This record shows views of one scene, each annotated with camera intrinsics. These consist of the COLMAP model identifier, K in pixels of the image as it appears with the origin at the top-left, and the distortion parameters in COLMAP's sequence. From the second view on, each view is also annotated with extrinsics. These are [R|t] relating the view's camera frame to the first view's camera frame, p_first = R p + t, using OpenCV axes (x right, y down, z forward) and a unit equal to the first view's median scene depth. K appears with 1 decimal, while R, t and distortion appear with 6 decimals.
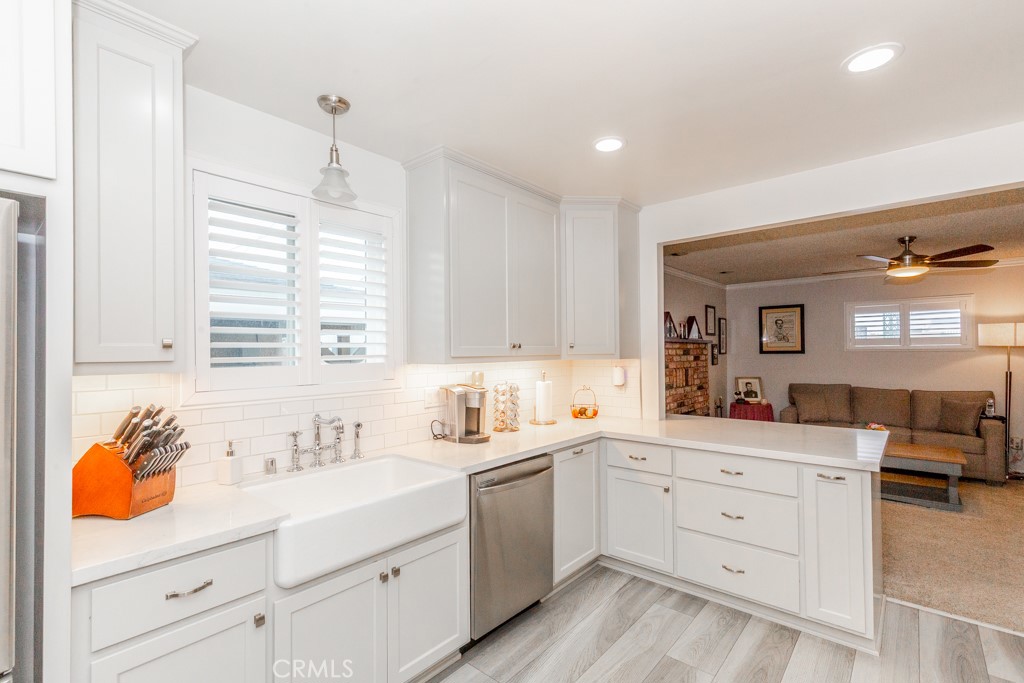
lens RADIAL K [[470.8, 0, 511.7], [0, 470.8, 346.8], [0, 0, 1]] dist [0.006596, 0.000039]
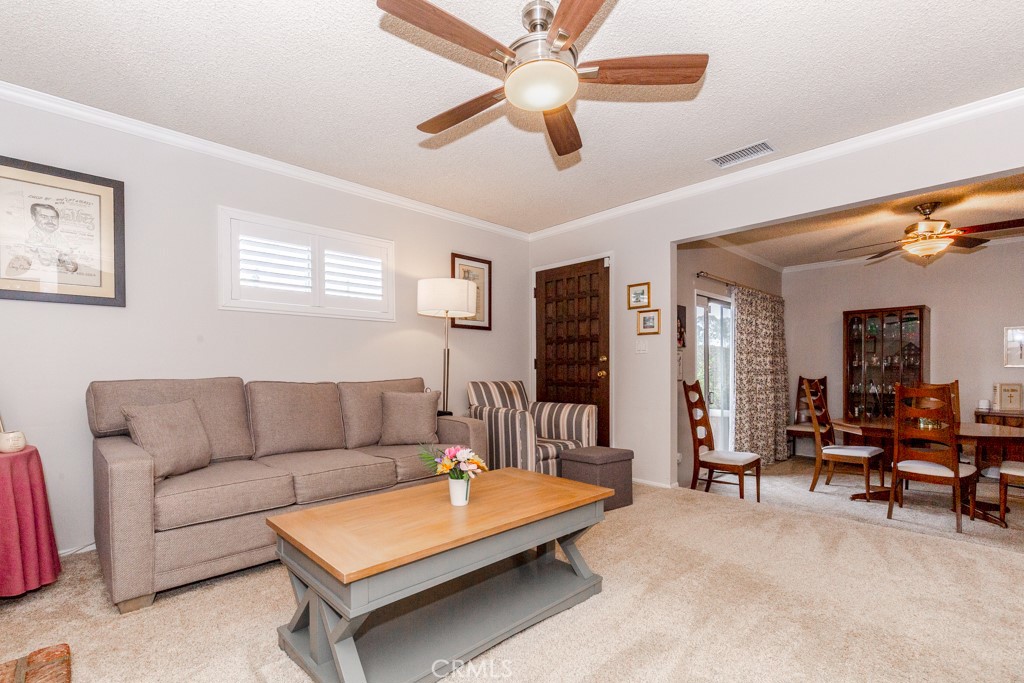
lens RADIAL K [[462.8, 0, 514.3], [0, 462.8, 373.6], [0, 0, 1]] dist [0.000888, -0.000094]
pose [[0.091841, -0.003075, 0.995769, 0.656868], [-0.009298, 0.999949, 0.003945, 0.168748], [-0.995730, -0.009621, 0.091807, 1.606961]]
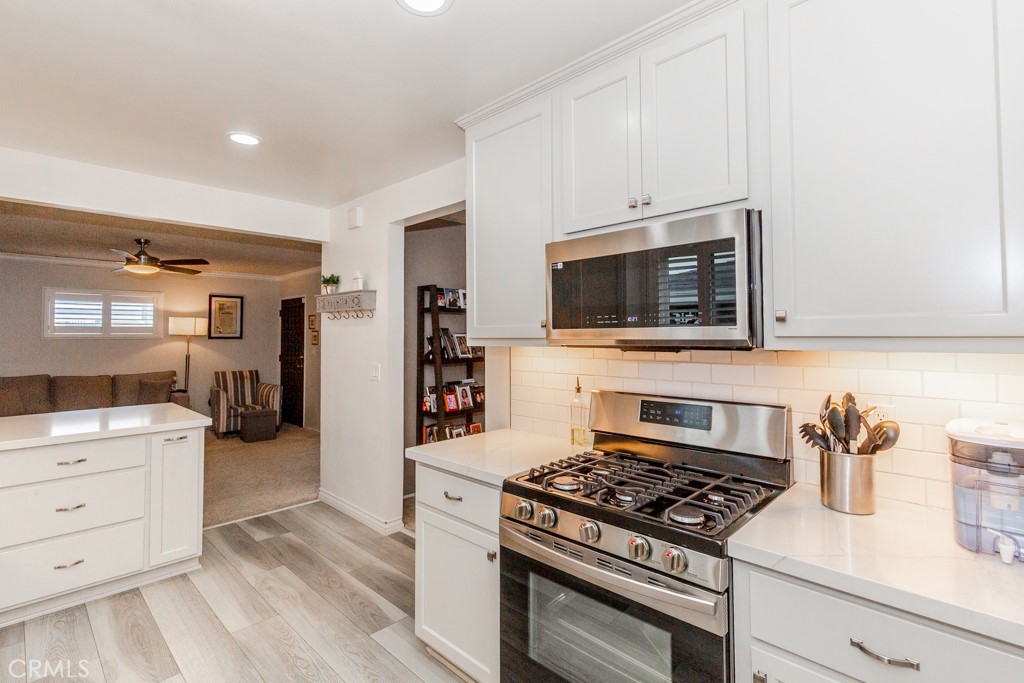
lens RADIAL K [[477.4, 0, 505.4], [0, 477.4, 323.6], [0, 0, 1]] dist [0.008860, 0.000366]
pose [[0.072174, 0.034887, 0.996782, -0.419753], [-0.007177, 0.999380, -0.034458, 0.012181], [-0.997366, -0.004667, 0.072379, 0.050593]]
